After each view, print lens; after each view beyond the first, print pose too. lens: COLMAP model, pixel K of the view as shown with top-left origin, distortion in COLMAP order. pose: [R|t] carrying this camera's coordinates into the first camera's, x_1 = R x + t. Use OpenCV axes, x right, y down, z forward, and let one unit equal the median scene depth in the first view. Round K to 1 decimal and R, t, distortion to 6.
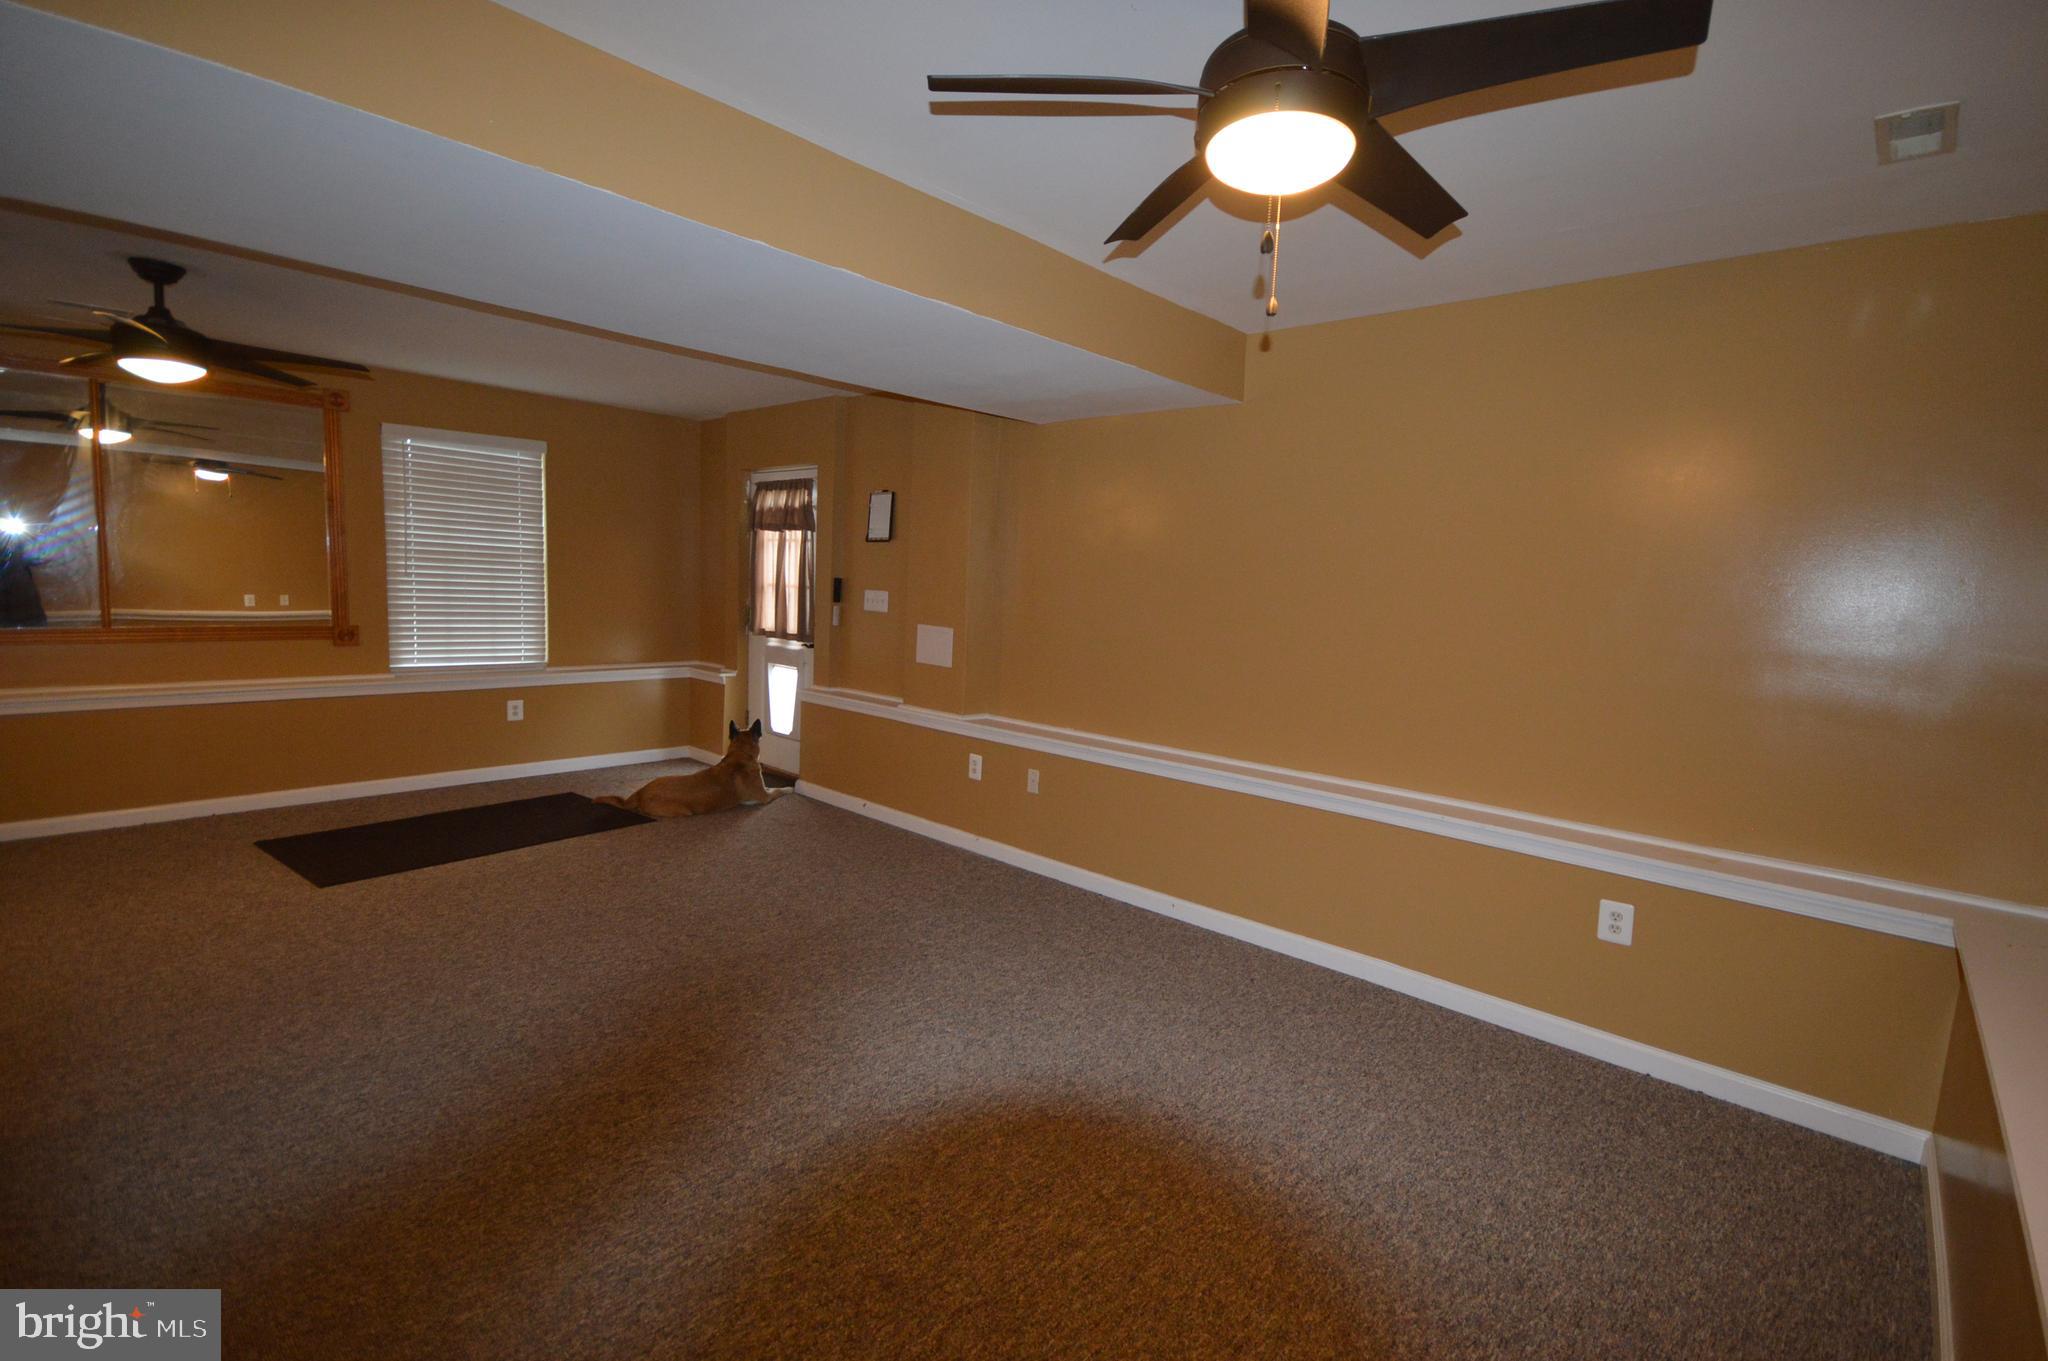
lens RADIAL K [[916.5, 0, 1040.2], [0, 916.5, 676.4], [0, 0, 1]] dist [-0.003940, -0.001209]
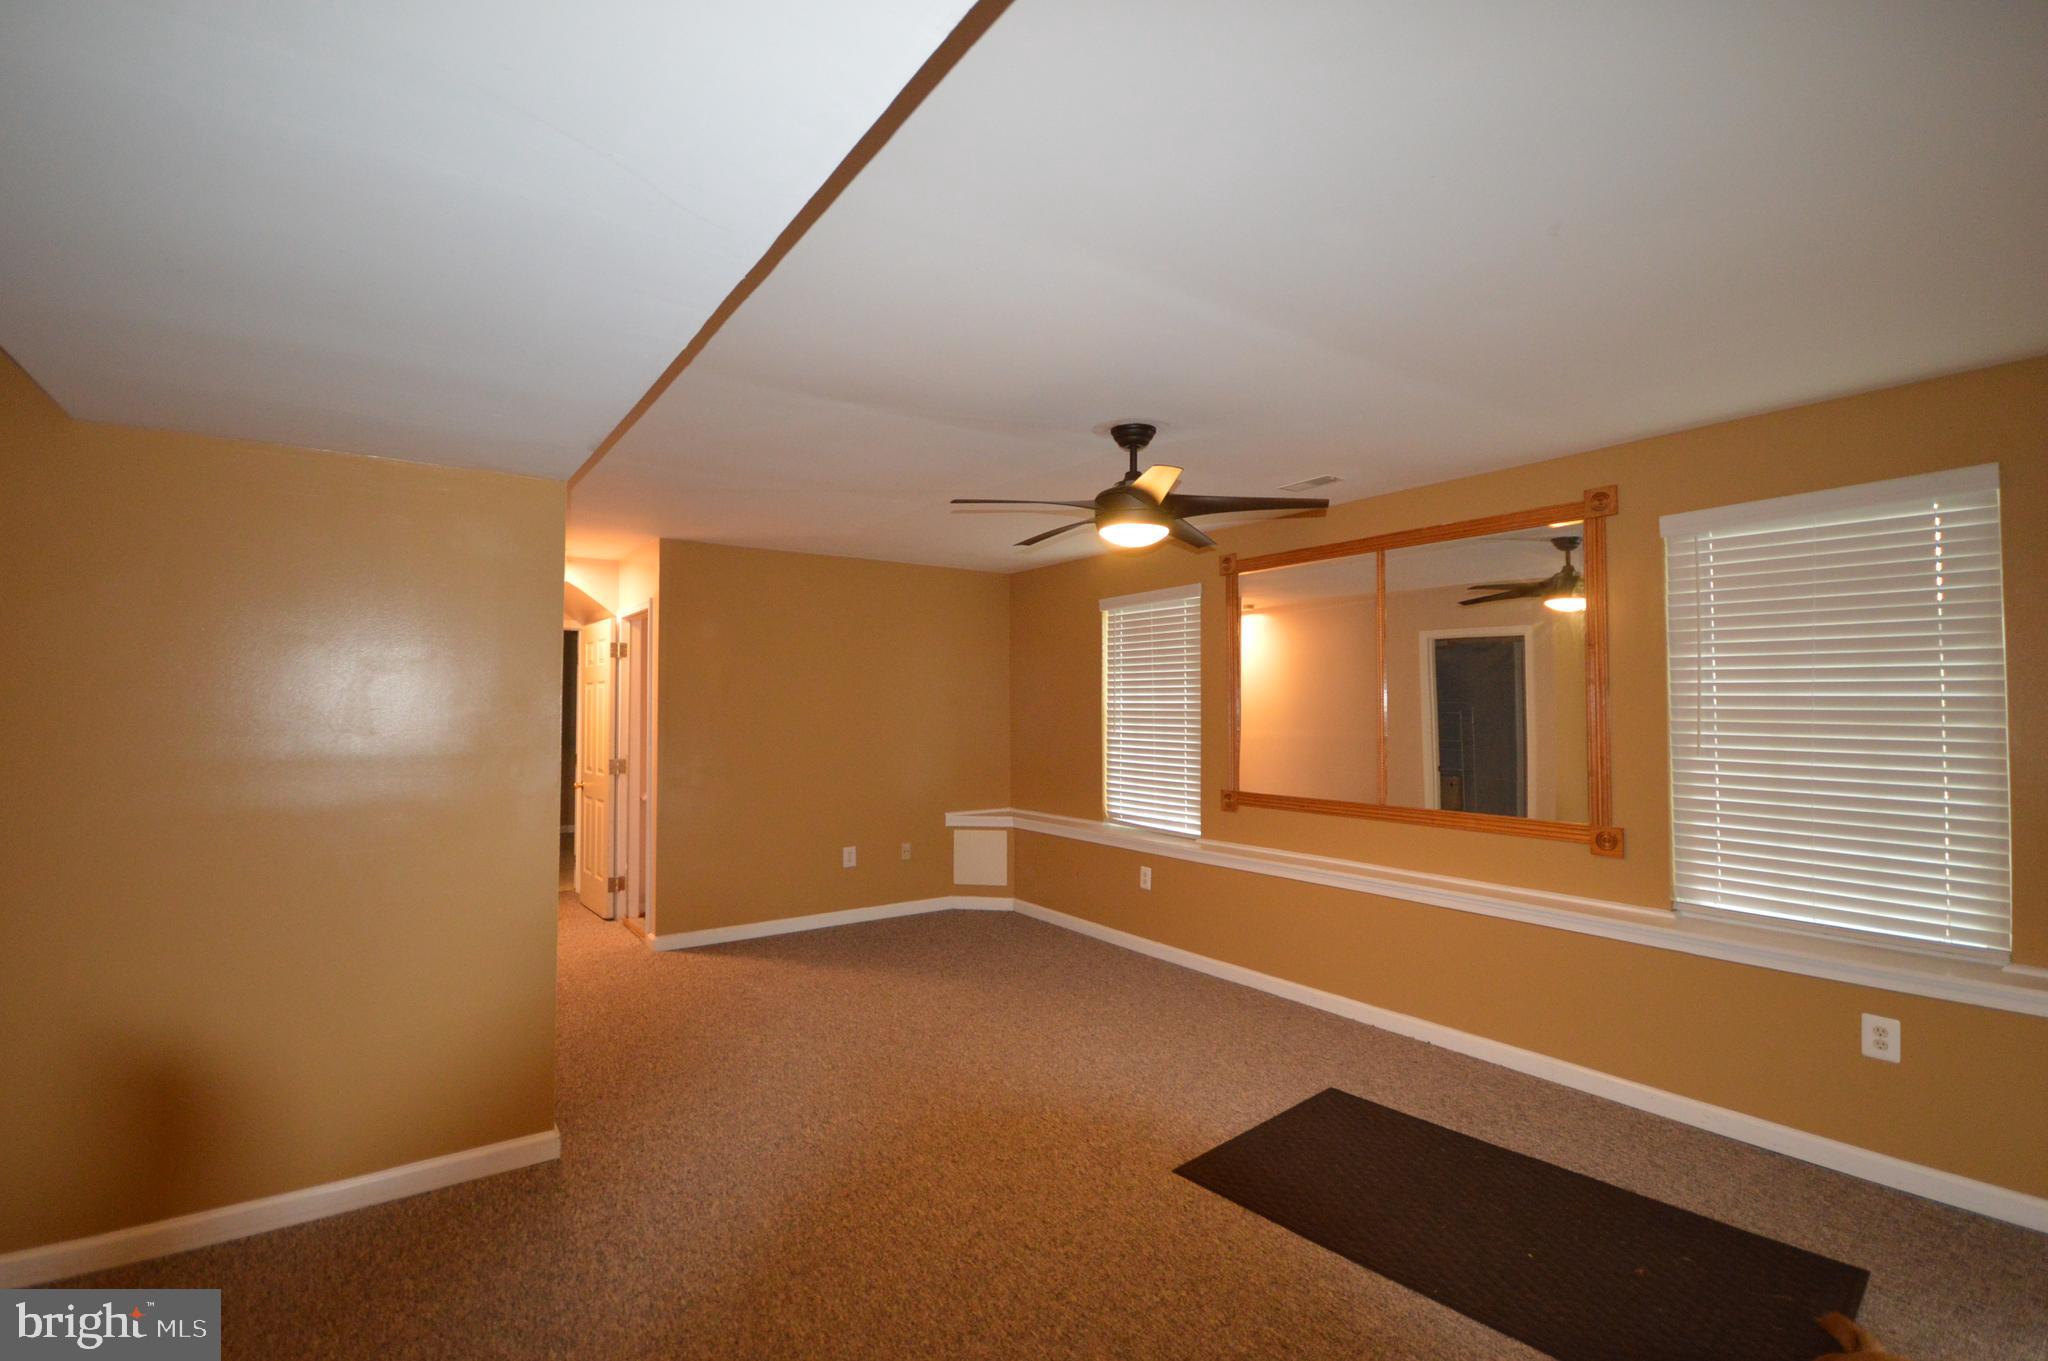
lens RADIAL K [[916.5, 0, 1040.2], [0, 916.5, 676.4], [0, 0, 1]] dist [-0.003940, -0.001209]
pose [[-0.198769, -0.073542, -0.977283, -0.009040], [-0.117441, 0.991782, -0.050747, -0.078190], [0.972984, 0.104686, -0.205772, 0.687743]]
